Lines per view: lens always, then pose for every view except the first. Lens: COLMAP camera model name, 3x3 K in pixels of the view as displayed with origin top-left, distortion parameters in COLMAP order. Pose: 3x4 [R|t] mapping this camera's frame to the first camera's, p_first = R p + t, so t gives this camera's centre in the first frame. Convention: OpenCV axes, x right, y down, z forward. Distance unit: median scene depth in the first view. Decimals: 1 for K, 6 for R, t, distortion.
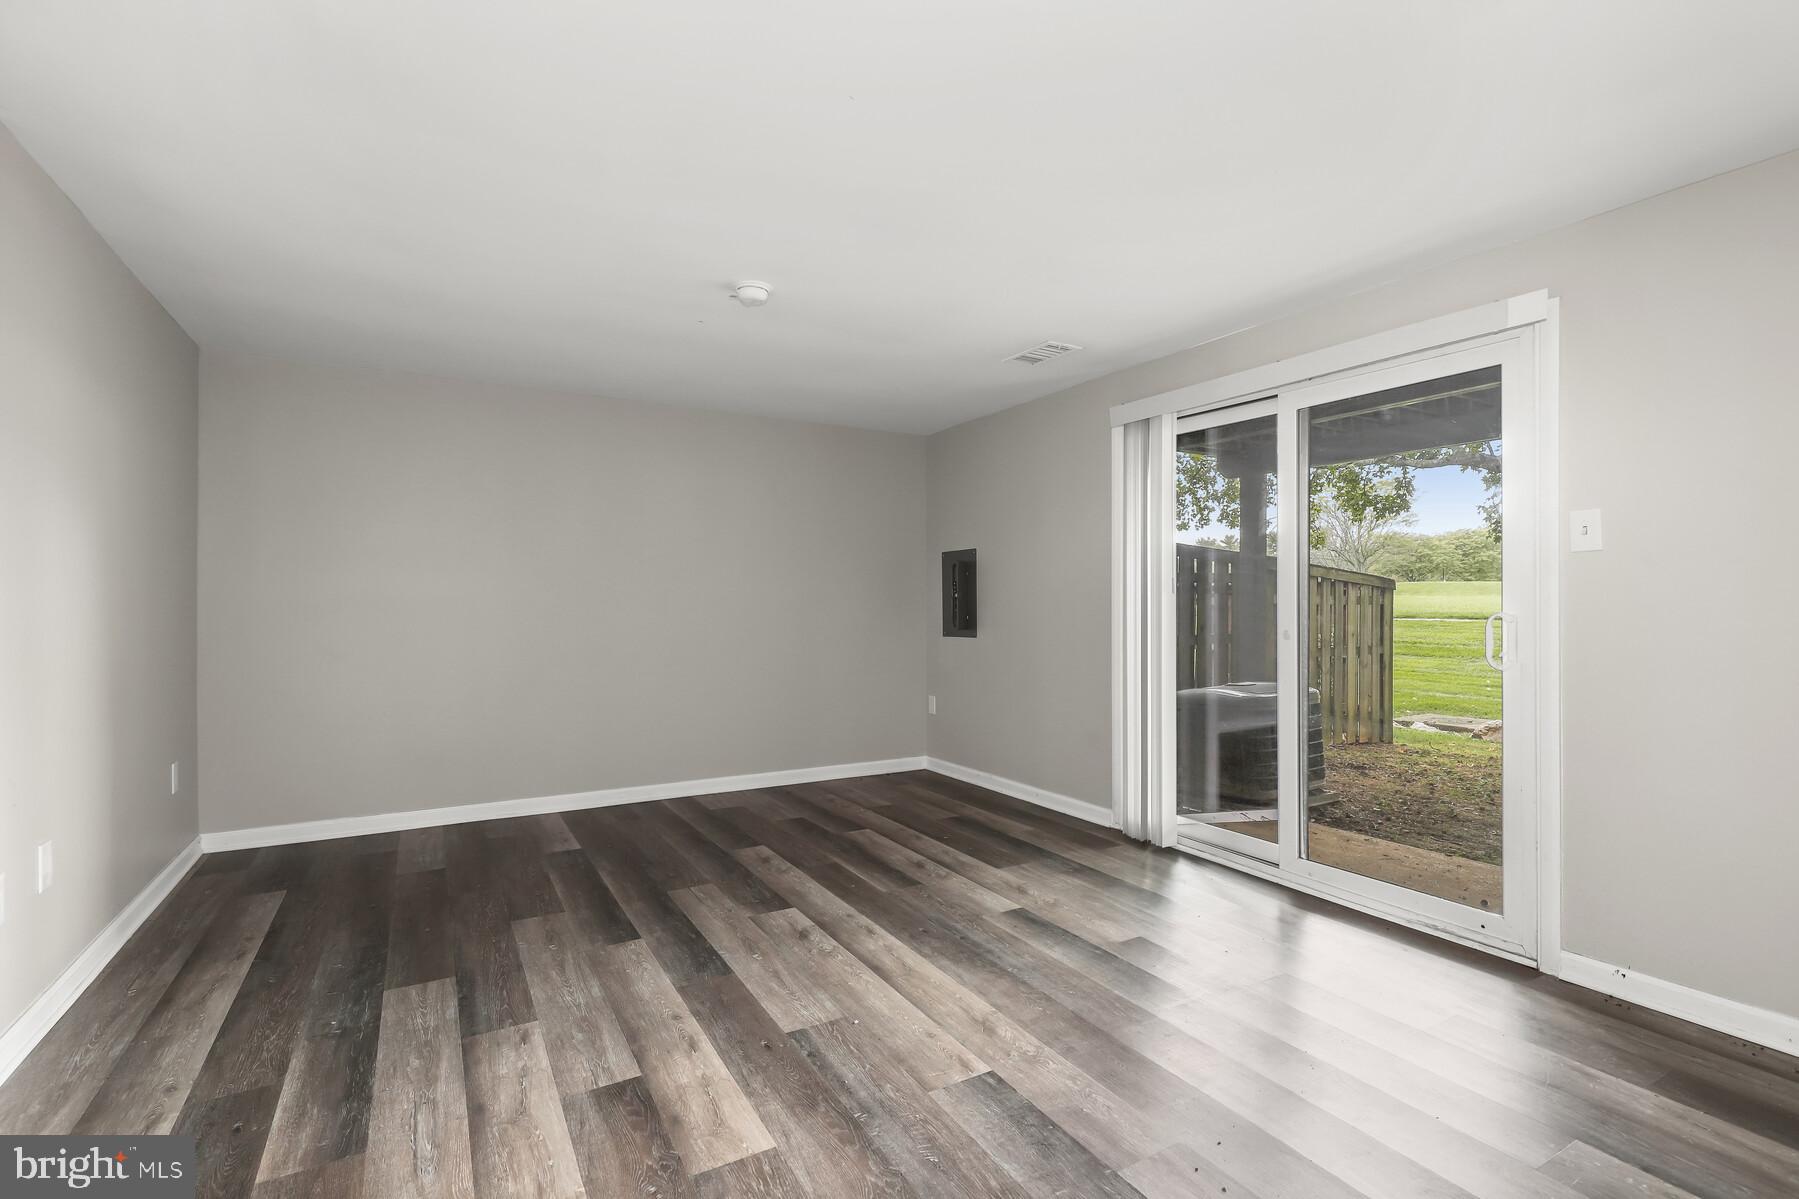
lens RADIAL K [[834.1, 0, 899.6], [0, 834.1, 601.3], [0, 0, 1]] dist [0.002323, -0.000448]
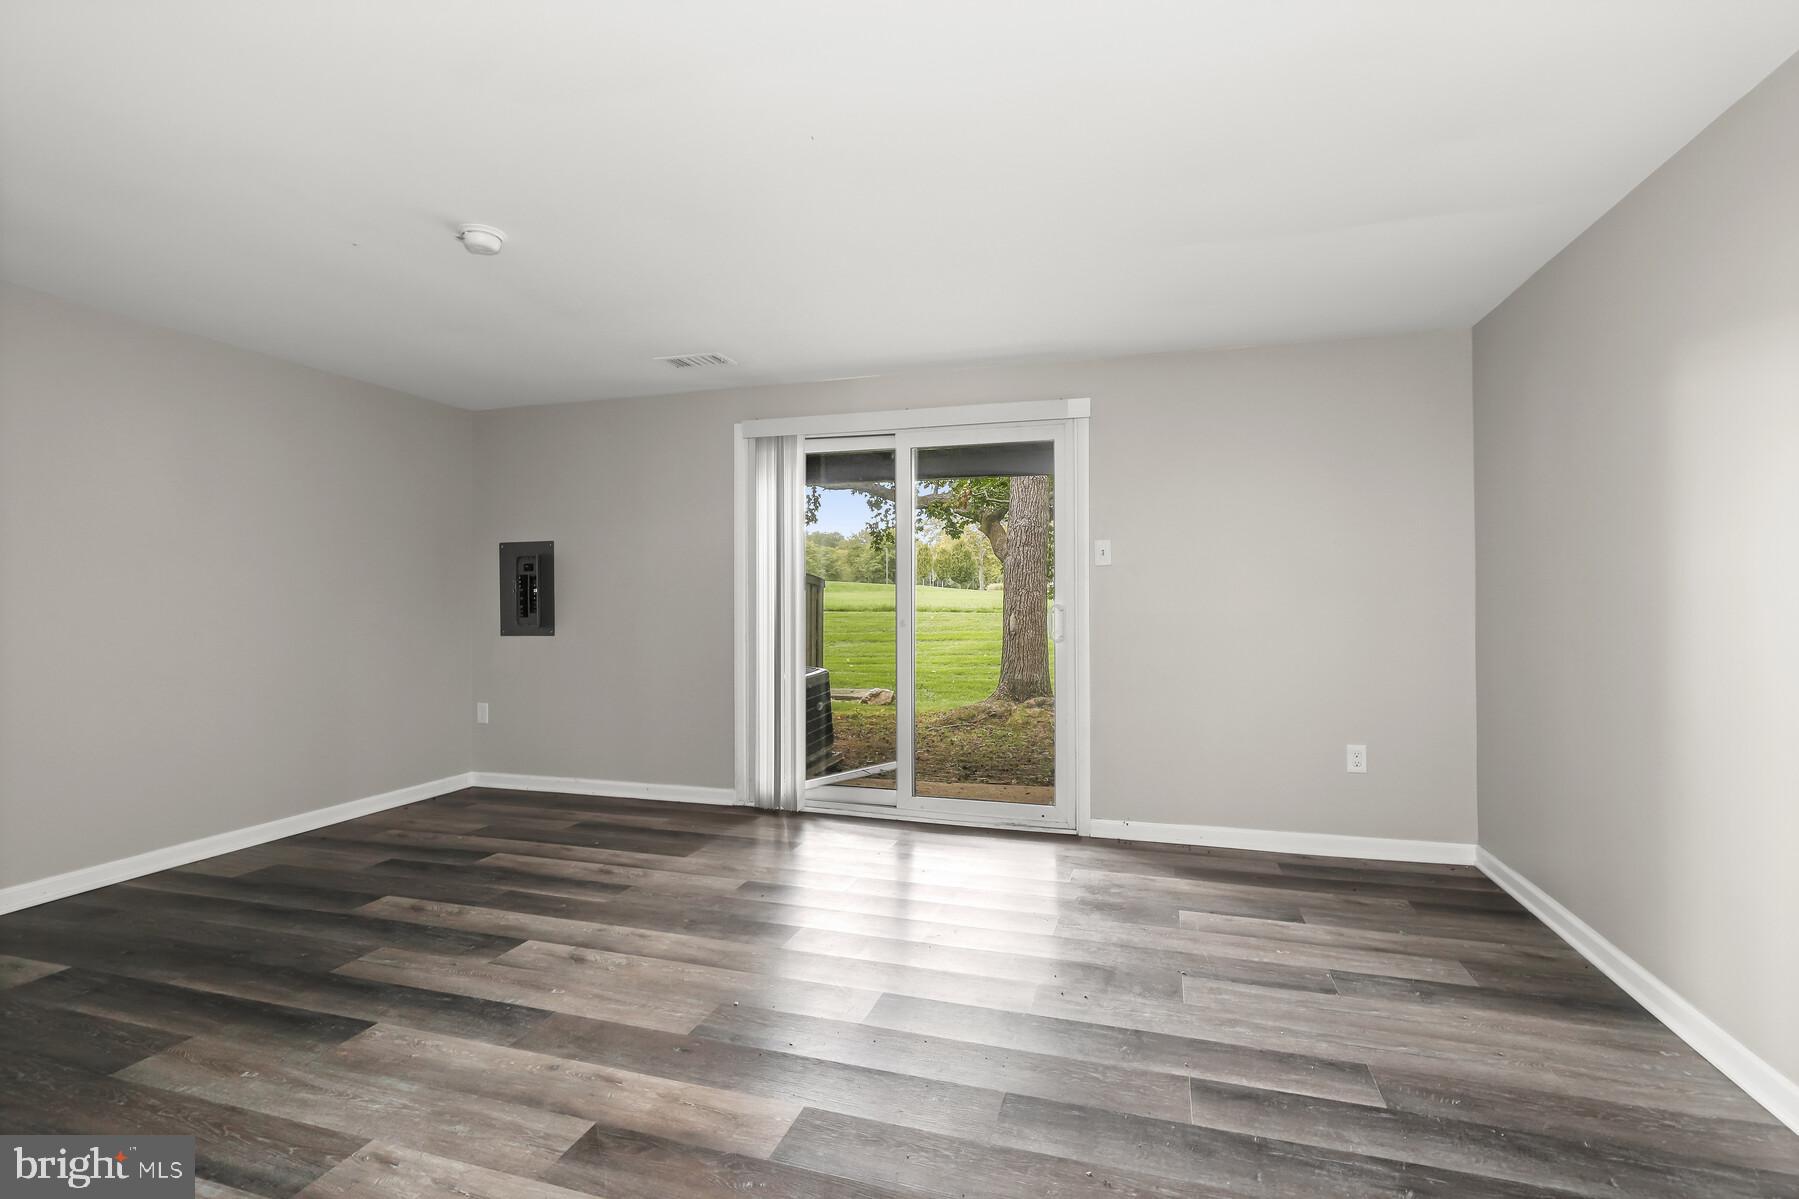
lens RADIAL K [[834.1, 0, 897.3], [0, 834.1, 601.9], [0, 0, 1]] dist [0.002323, -0.000448]
pose [[0.733498, -0.003902, 0.679681, -0.405309], [-0.000475, 0.999980, 0.006253, -0.001538], [-0.679692, -0.004909, 0.733481, 0.069457]]
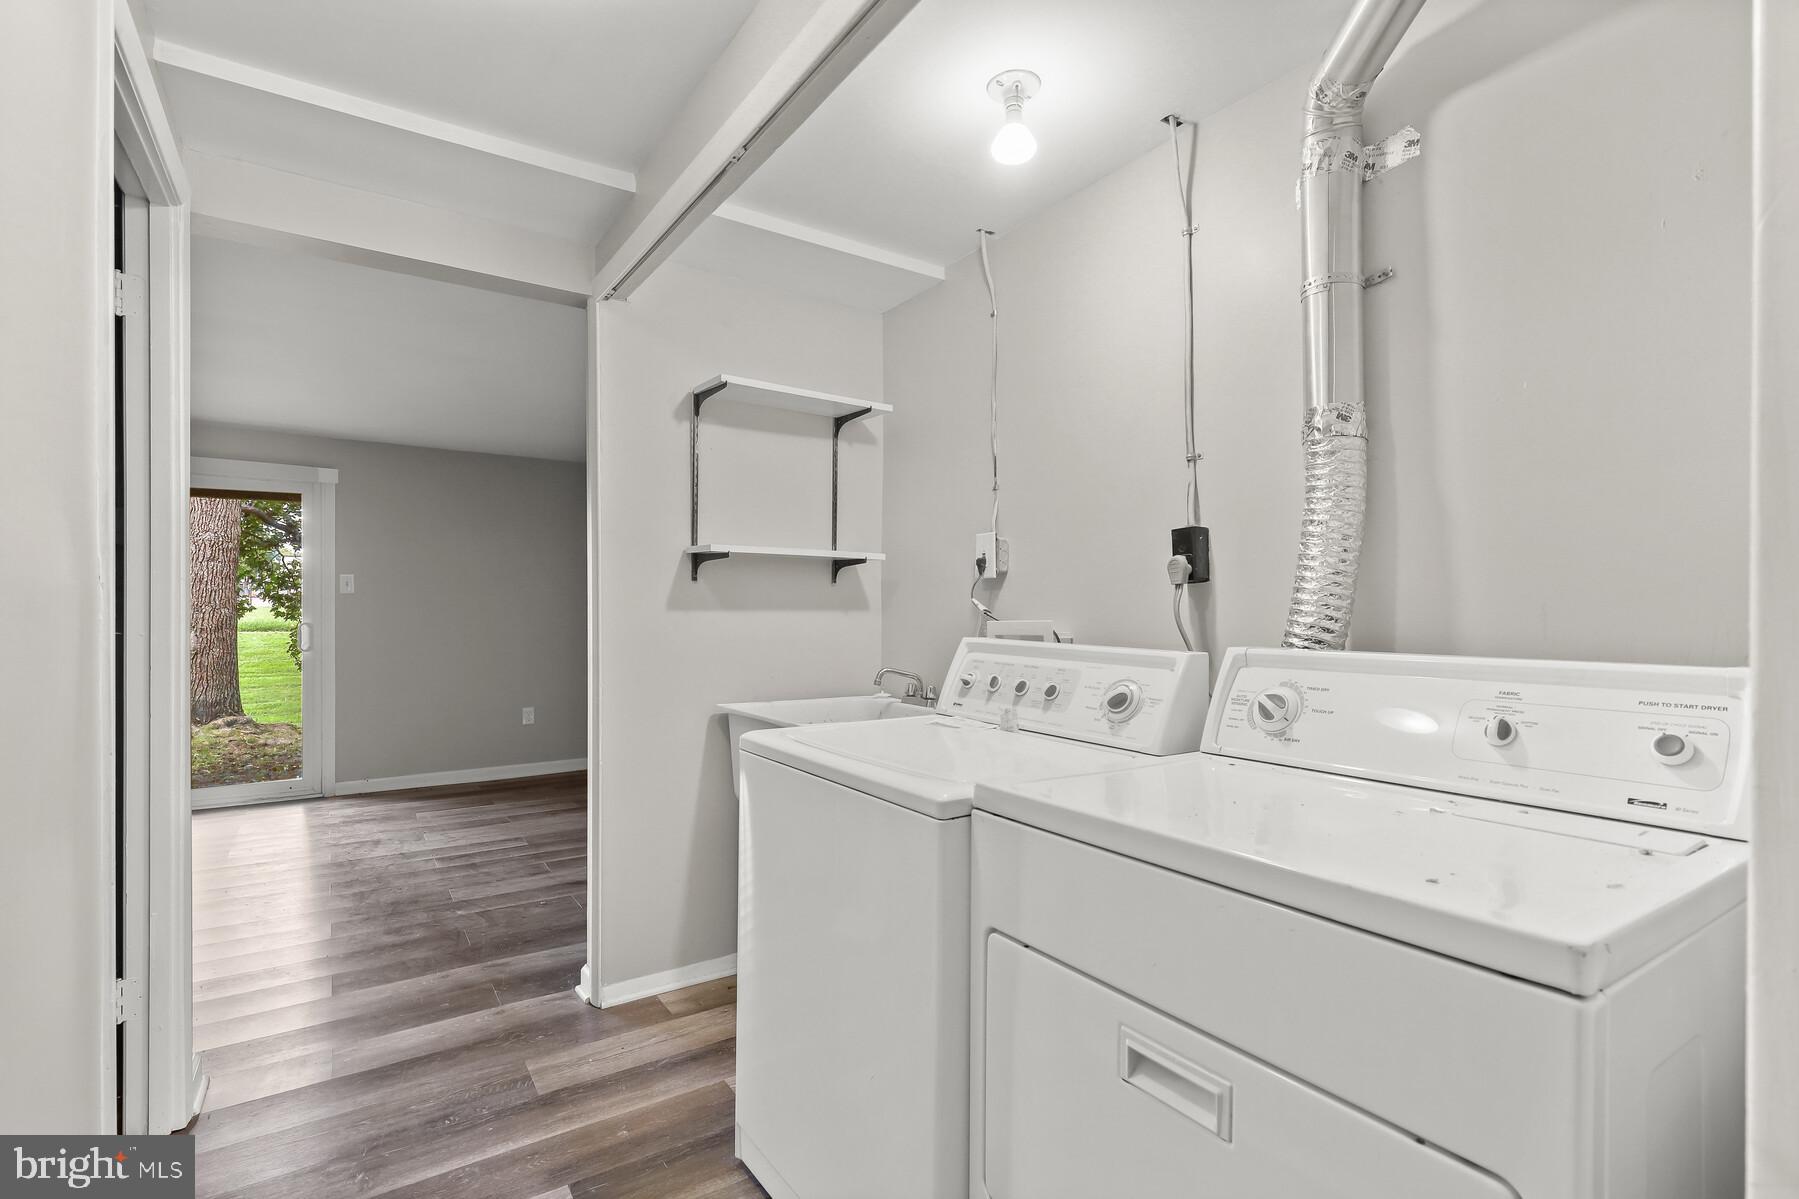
lens RADIAL K [[834.1, 0, 900.6], [0, 834.1, 611.6], [0, 0, 1]] dist [0.002323, -0.000448]
pose [[-0.073878, 0.001675, 0.997266, -1.059460], [-0.001972, 0.999996, -0.001825, -0.009089], [-0.997265, -0.002101, -0.073874, -0.201037]]
